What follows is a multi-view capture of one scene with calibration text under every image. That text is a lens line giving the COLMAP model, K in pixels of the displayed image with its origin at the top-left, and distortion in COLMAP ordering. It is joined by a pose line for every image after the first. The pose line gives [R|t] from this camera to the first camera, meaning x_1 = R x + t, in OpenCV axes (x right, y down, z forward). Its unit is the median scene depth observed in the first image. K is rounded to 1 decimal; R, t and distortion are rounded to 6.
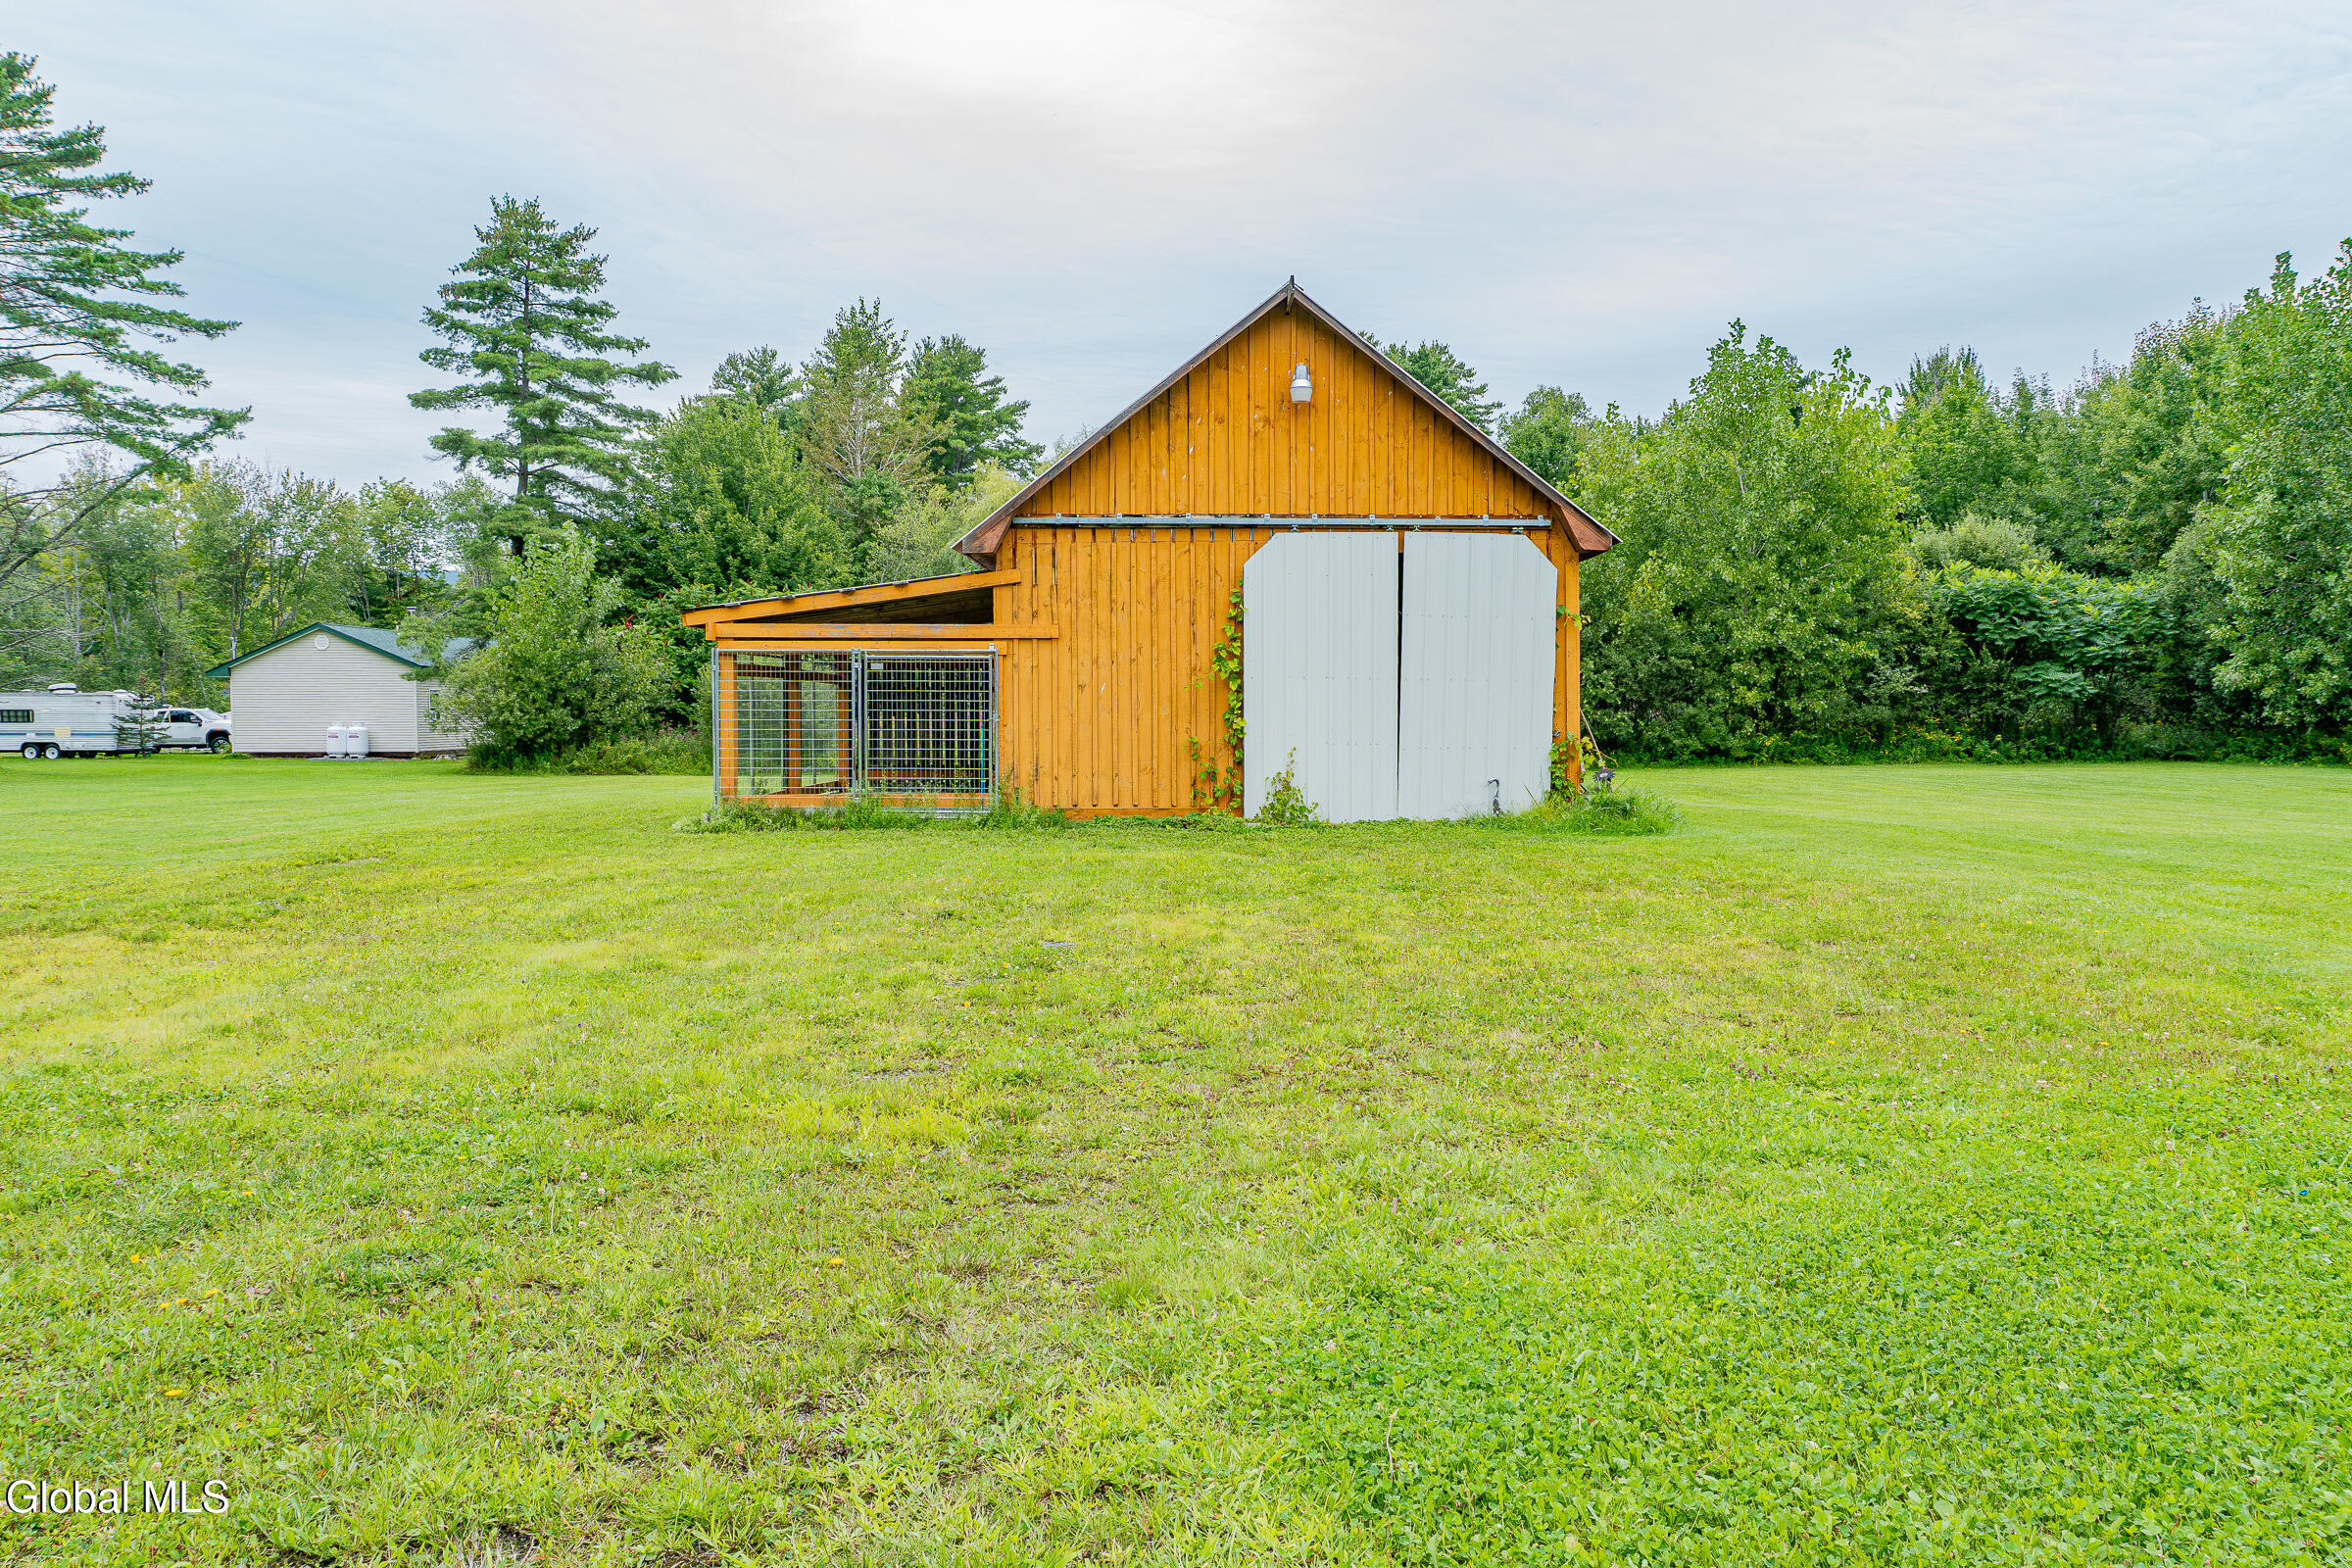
lens RADIAL K [[1613.1, 0, 1182.3], [0, 1613.1, 795.6], [0, 0, 1]] dist [-0.044510, 0.001252]
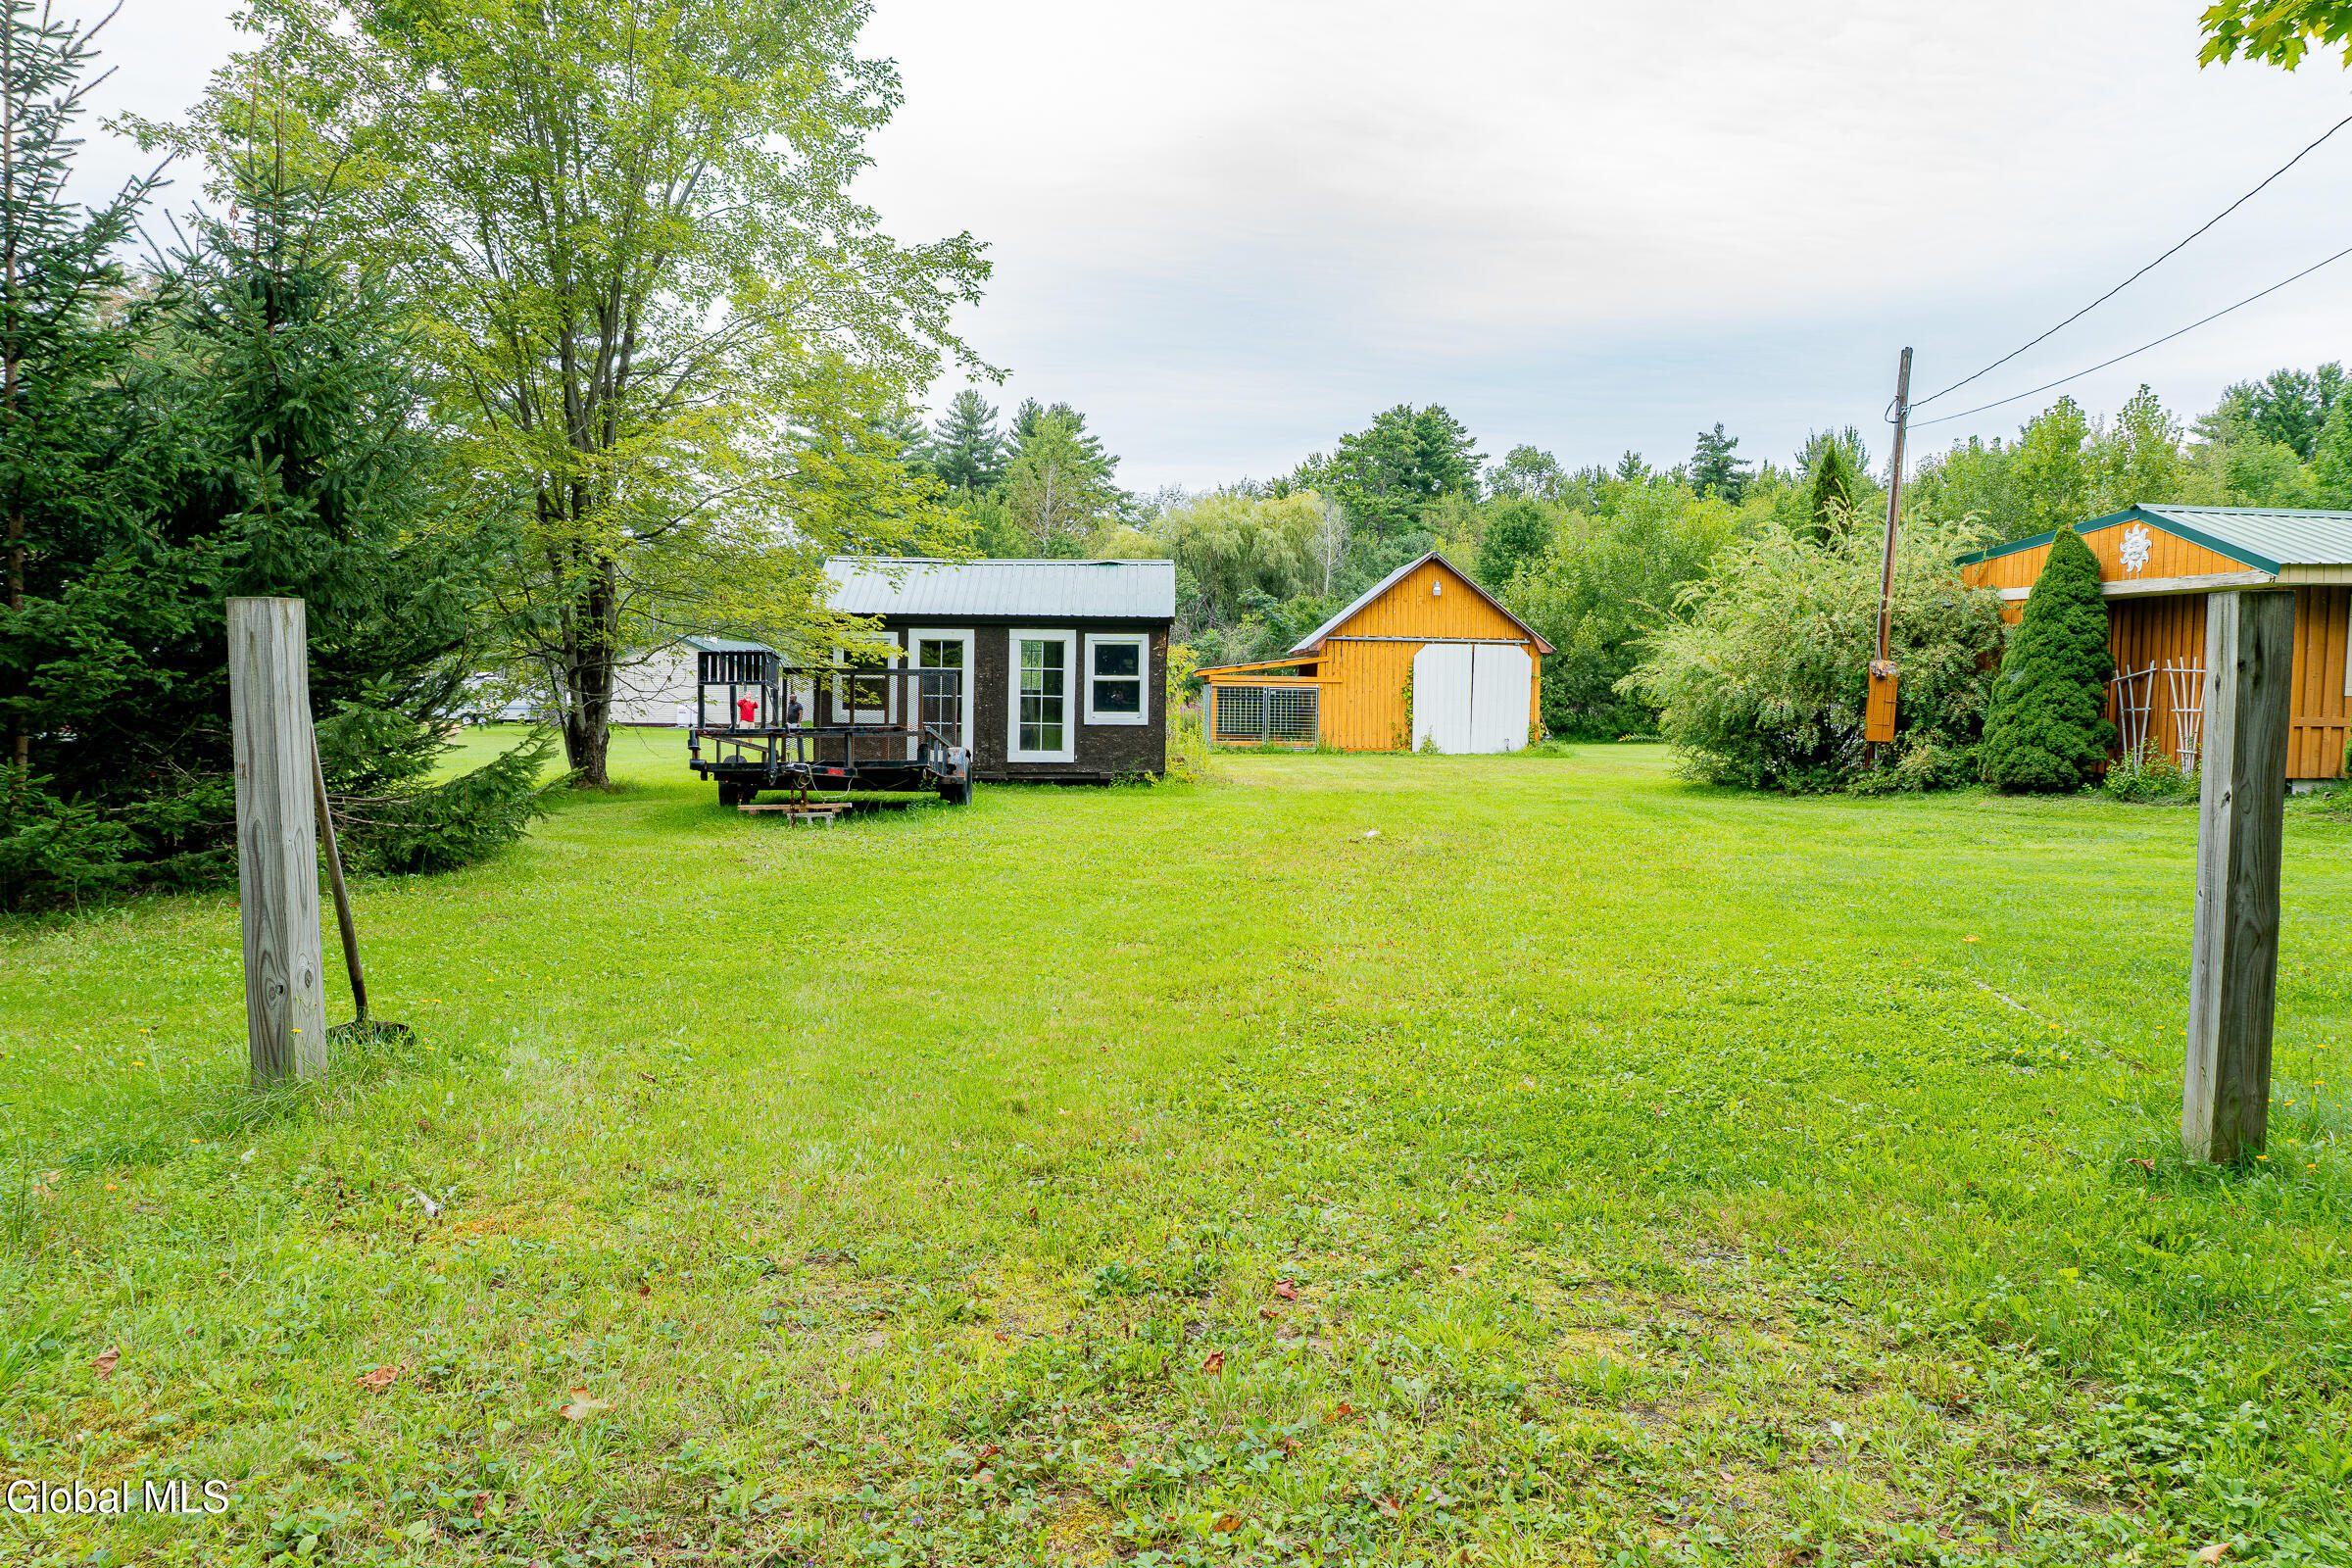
lens RADIAL K [[1607.7, 0, 1218.6], [0, 1607.7, 795.1], [0, 0, 1]] dist [-0.016052, 0.001006]
pose [[0.999150, 0.011033, 0.039711, -0.146620], [-0.011384, 0.999898, 0.008635, 0.025161], [-0.039612, -0.009080, 0.999174, -0.619424]]
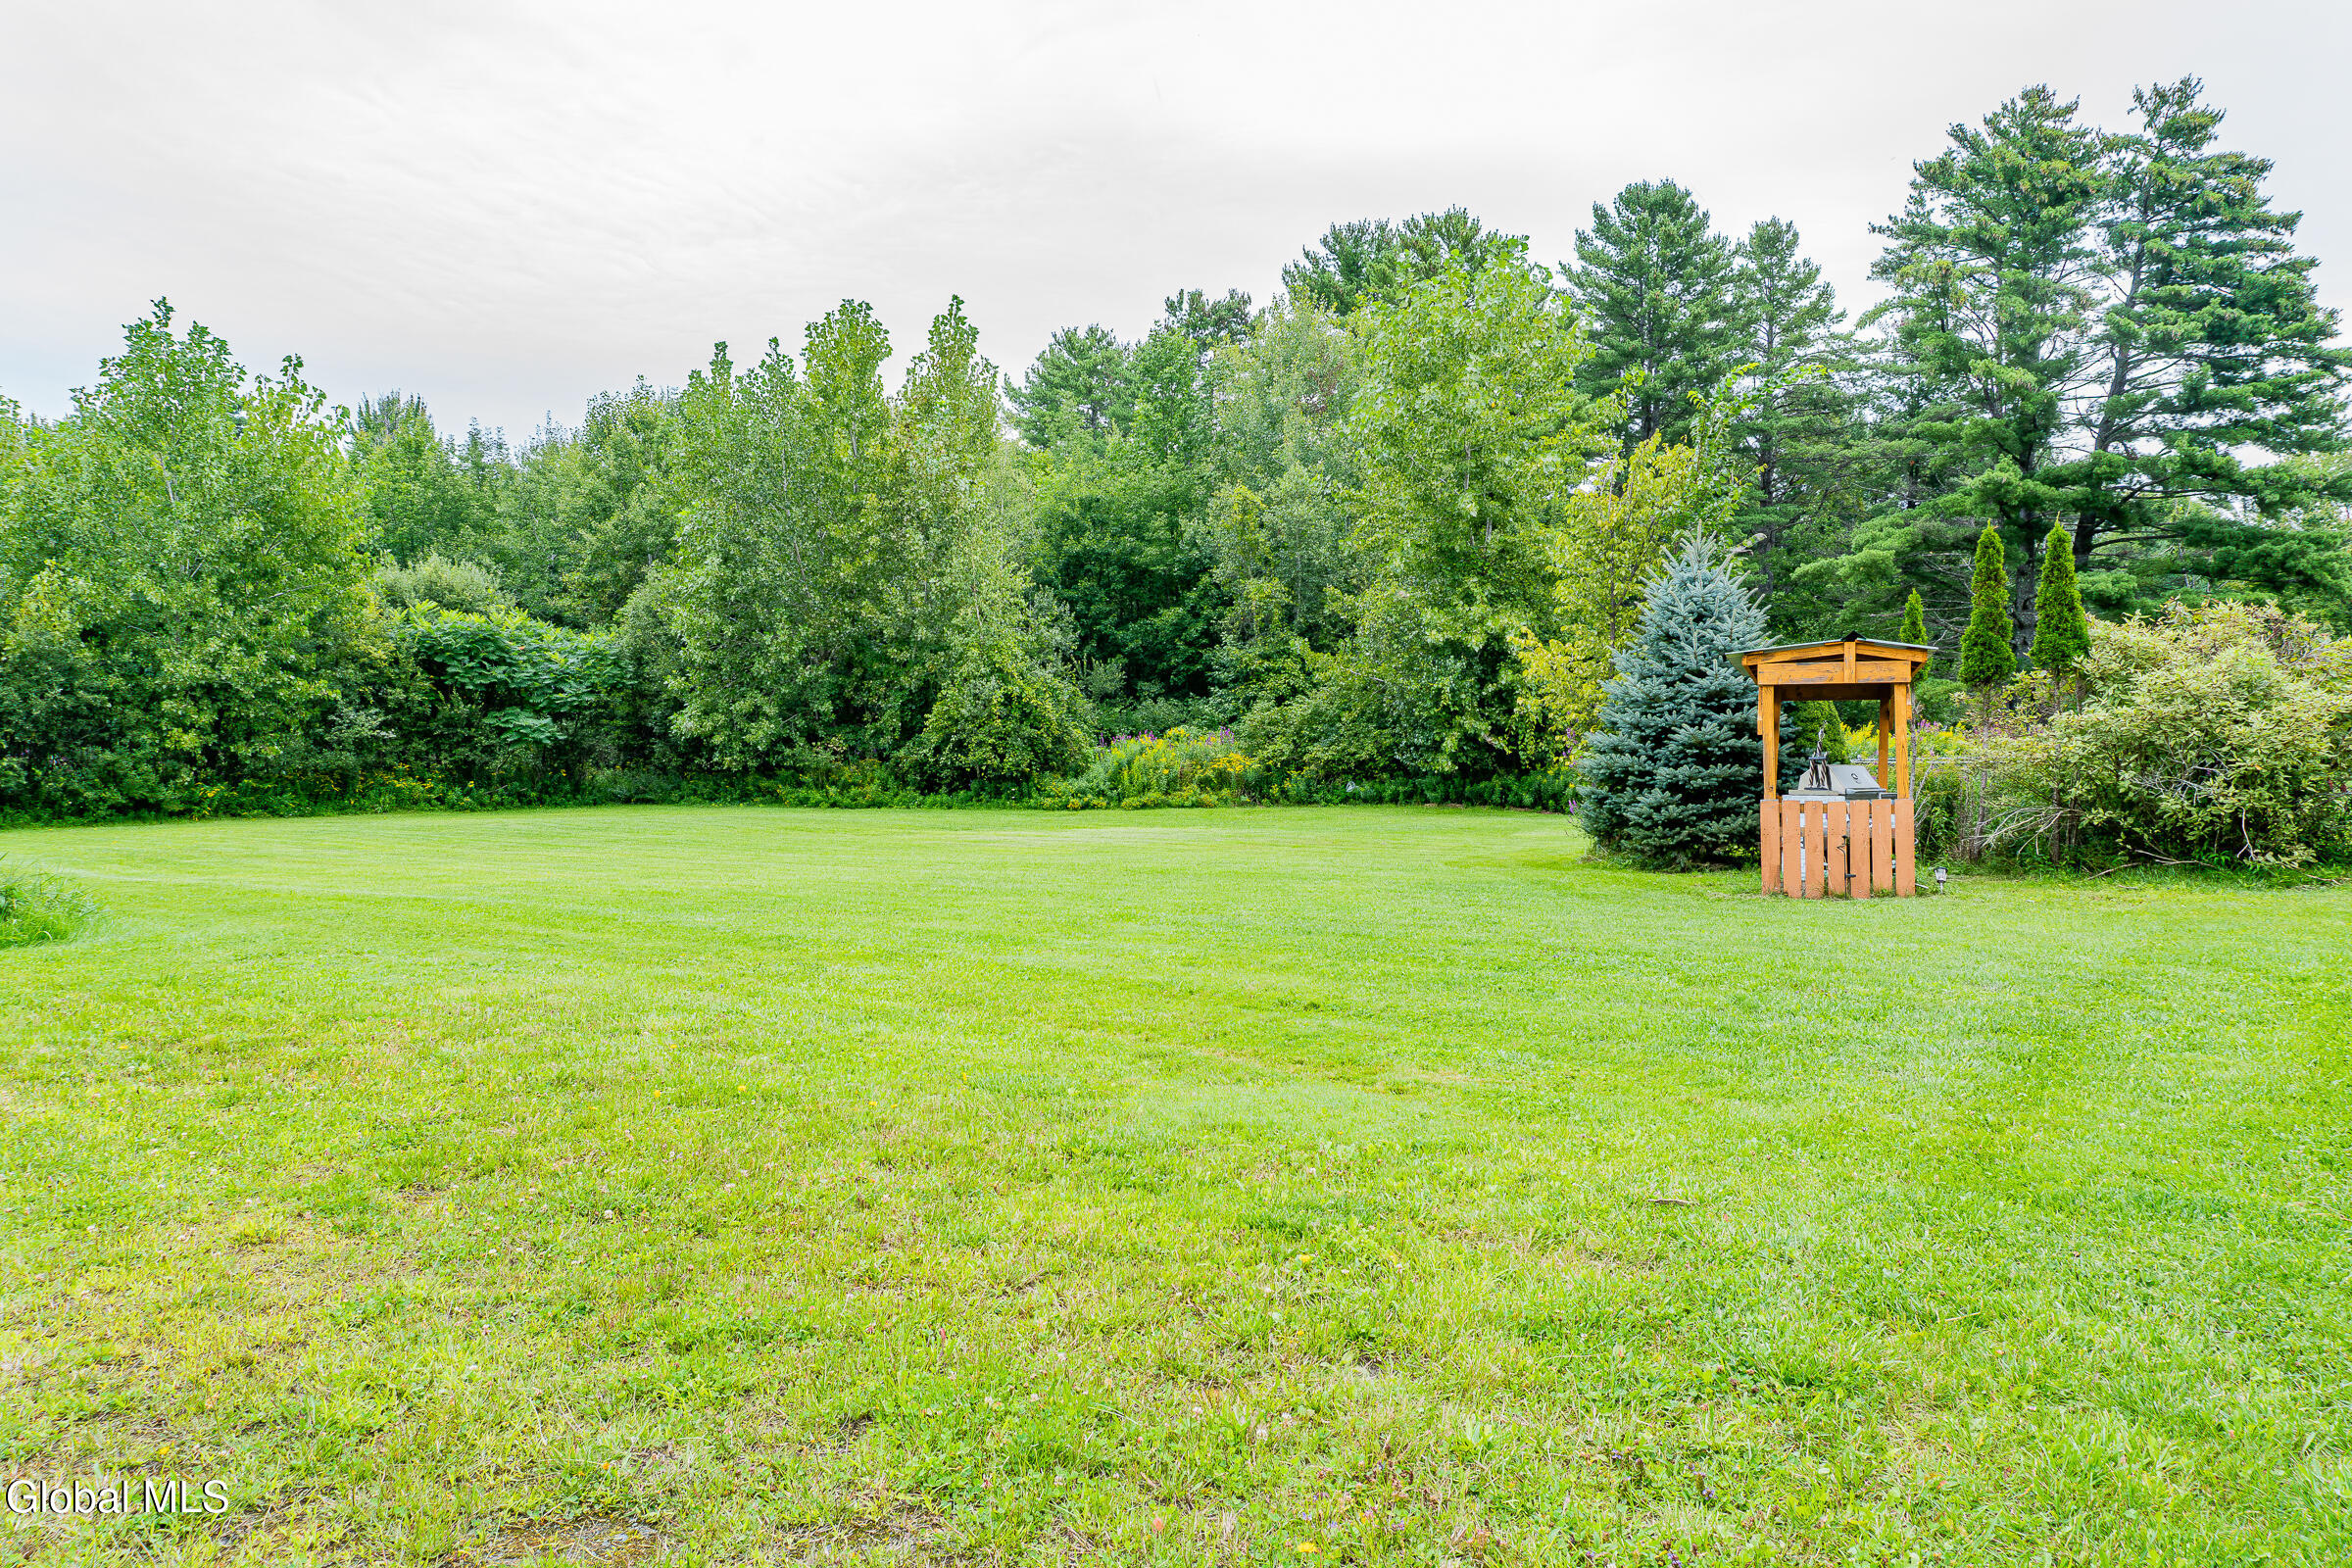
lens RADIAL K [[1607.7, 0, 1176.9], [0, 1607.7, 776.7], [0, 0, 1]] dist [-0.016052, 0.001006]
pose [[0.624315, -0.007221, 0.781139, 0.017915], [0.039239, 0.998985, -0.022127, -0.002604], [-0.780186, 0.044465, 0.623965, 0.057070]]
